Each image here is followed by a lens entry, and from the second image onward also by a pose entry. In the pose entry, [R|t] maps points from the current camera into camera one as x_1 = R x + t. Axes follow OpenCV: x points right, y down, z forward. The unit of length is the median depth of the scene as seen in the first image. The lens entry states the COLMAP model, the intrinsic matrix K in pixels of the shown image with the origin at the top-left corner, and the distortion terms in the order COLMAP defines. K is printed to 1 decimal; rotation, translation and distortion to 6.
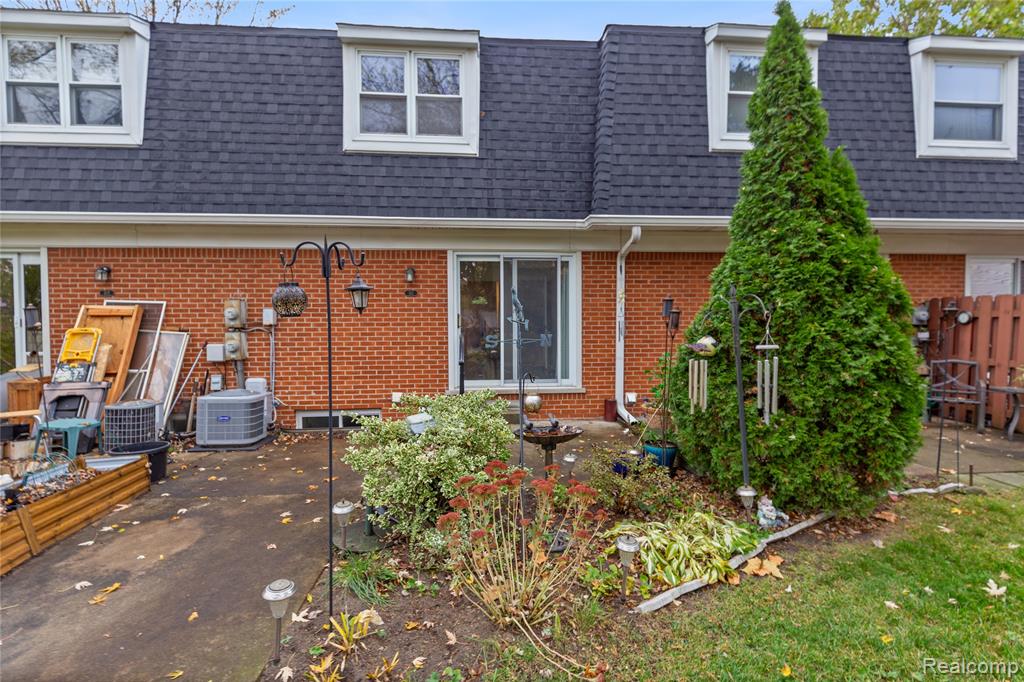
lens RADIAL K [[463.1, 0, 512.0], [0, 463.1, 341.0], [0, 0, 1]] dist [-0.000596, 0.000172]
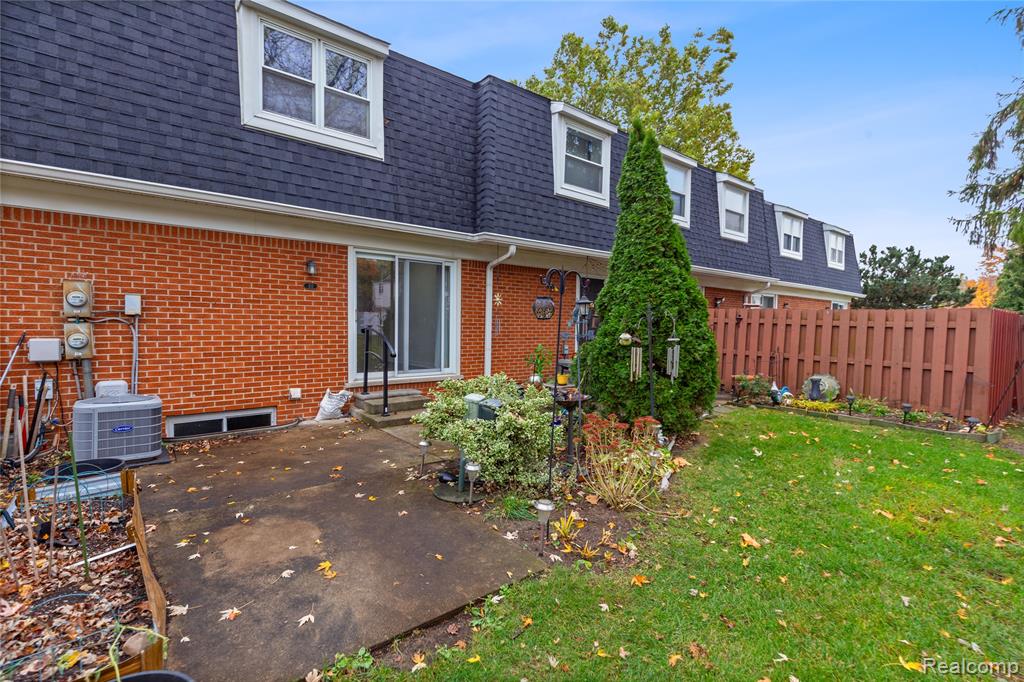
lens RADIAL K [[458.0, 0, 512.0], [0, 458.0, 341.0], [0, 0, 1]] dist [0.004772, -0.000054]
pose [[0.831726, -0.004723, 0.555165, -0.414579], [-0.002379, 0.999924, 0.012072, 0.000163], [-0.555180, -0.011362, 0.831652, -0.043289]]
